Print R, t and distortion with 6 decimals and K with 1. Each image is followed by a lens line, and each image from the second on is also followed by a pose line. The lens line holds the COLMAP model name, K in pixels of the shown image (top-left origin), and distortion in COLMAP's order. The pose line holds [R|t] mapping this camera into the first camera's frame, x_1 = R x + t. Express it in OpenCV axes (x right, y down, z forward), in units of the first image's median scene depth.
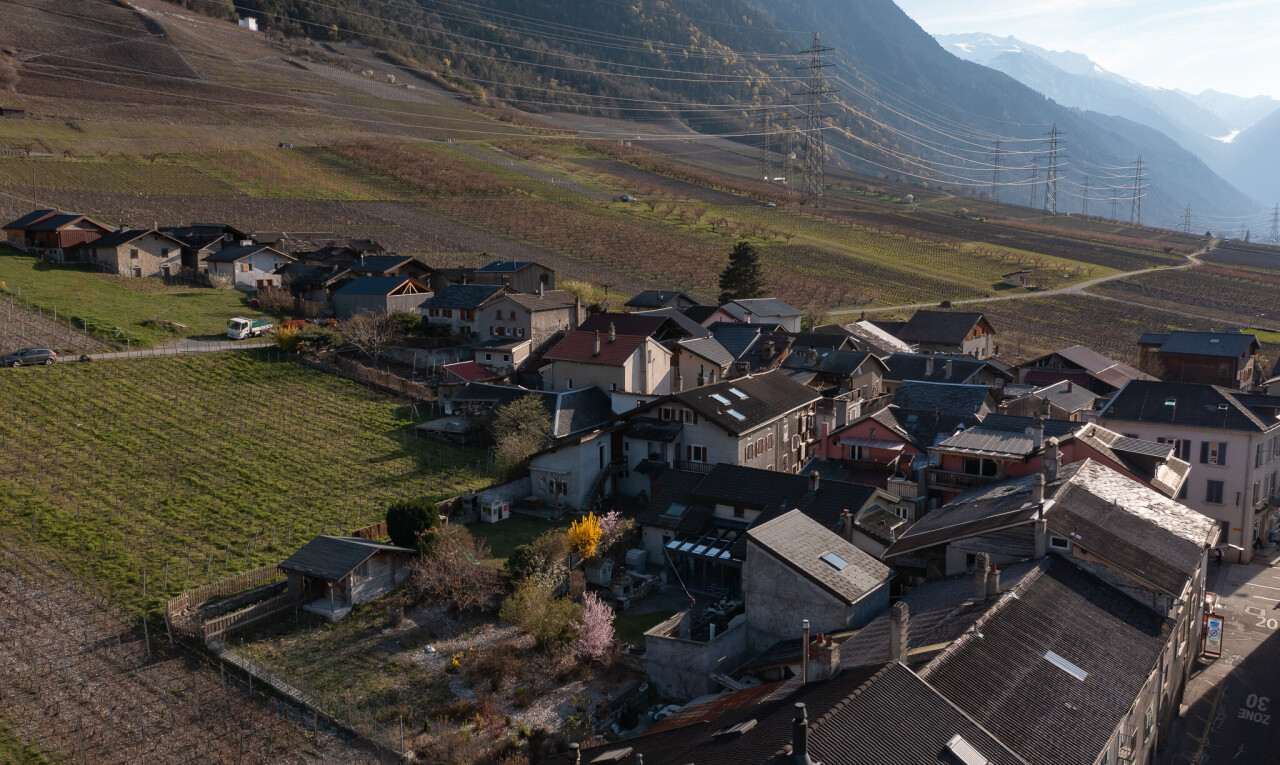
lens RADIAL K [[1056.3, 0, 635.6], [0, 1056.3, 369.0], [0, 0, 1]] dist [0.000637, 0.004353]
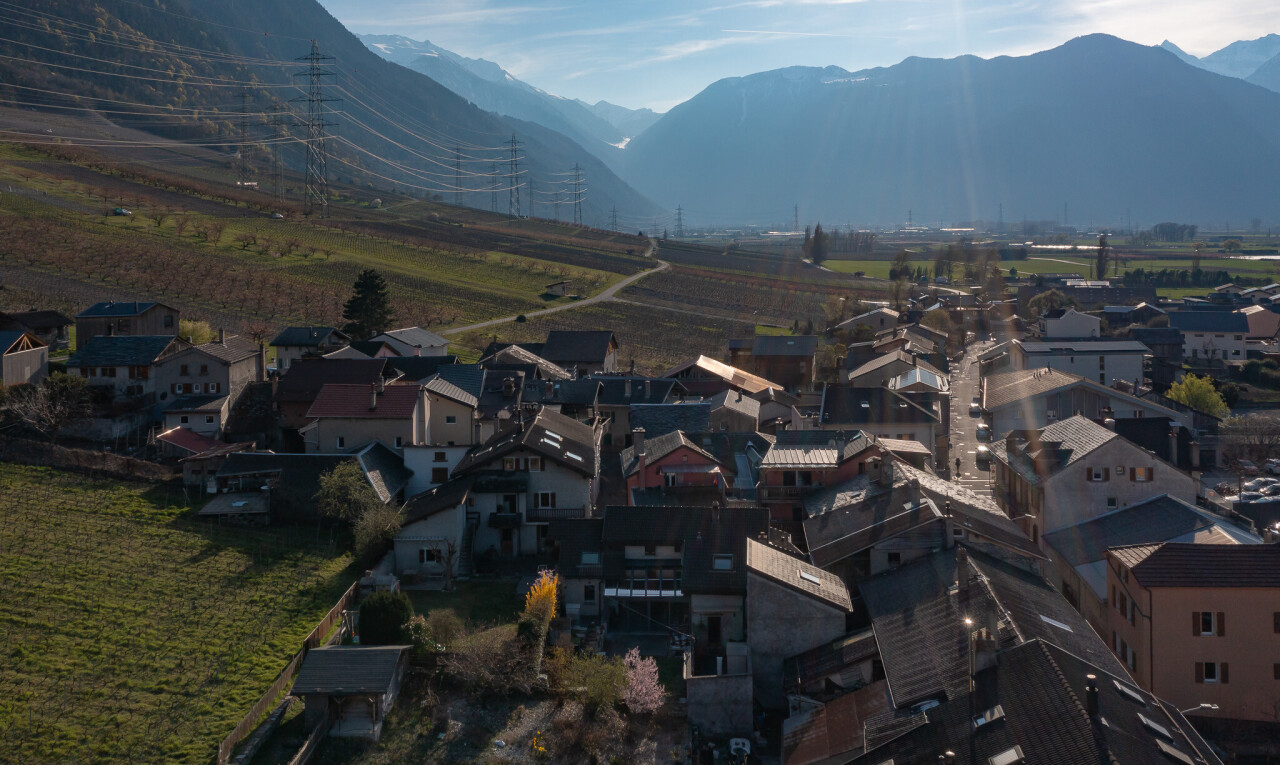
lens RADIAL K [[1113.6, 0, 645.4], [0, 1113.6, 193.9], [0, 0, 1]] dist [-0.002352, 0.003730]
pose [[0.858321, 0.003041, 0.513104, -0.241354], [0.078848, 0.987324, -0.137749, -0.033127], [-0.507019, 0.158690, 0.847201, -0.007582]]
